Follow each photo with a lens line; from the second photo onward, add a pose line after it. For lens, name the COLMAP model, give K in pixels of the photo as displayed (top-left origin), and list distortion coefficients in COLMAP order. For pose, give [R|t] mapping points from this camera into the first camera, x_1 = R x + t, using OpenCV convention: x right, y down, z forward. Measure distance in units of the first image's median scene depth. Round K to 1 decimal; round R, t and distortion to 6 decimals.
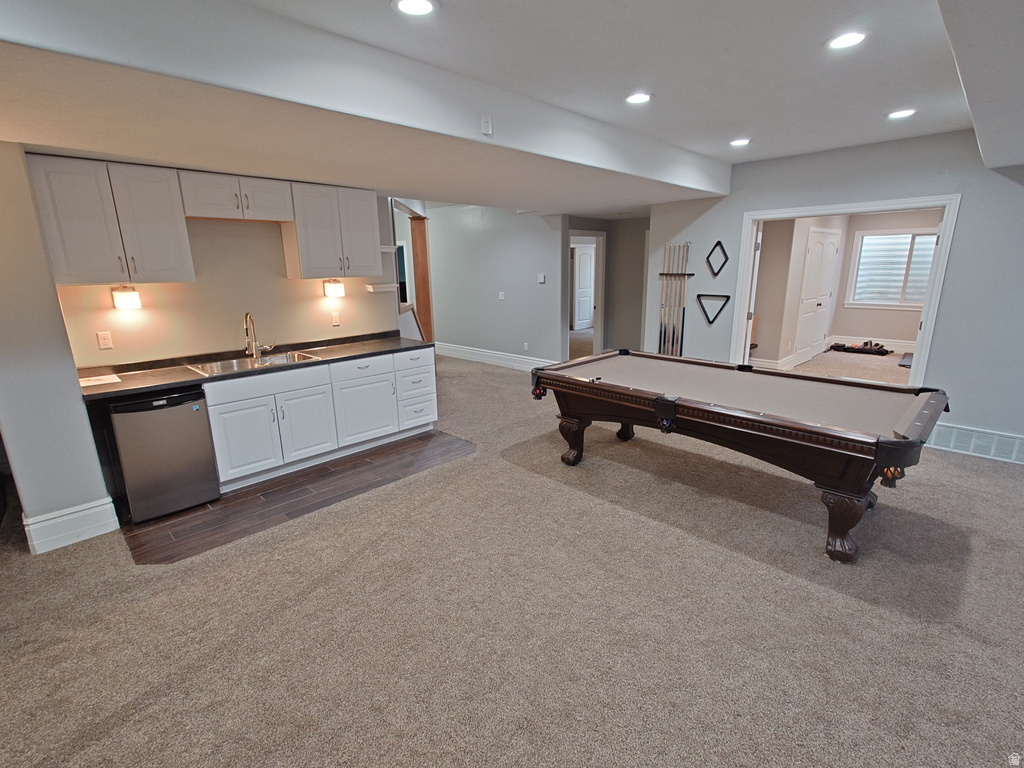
lens RADIAL K [[488.2, 0, 515.6], [0, 488.2, 389.7], [0, 0, 1]] dist [0.003059, -0.000435]
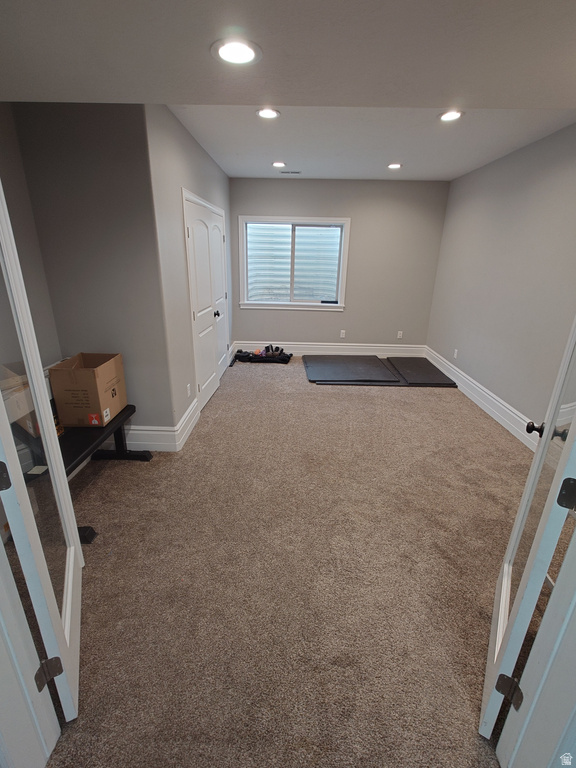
lens RADIAL K [[366.1, 0, 291.3], [0, 366.1, 379.9], [0, 0, 1]] dist [0.003059, -0.000435]
pose [[0.722936, -0.196876, 0.662272, 0.294802], [0.141007, 0.980410, 0.137526, -0.125430], [-0.676373, -0.006038, 0.736534, 0.479504]]
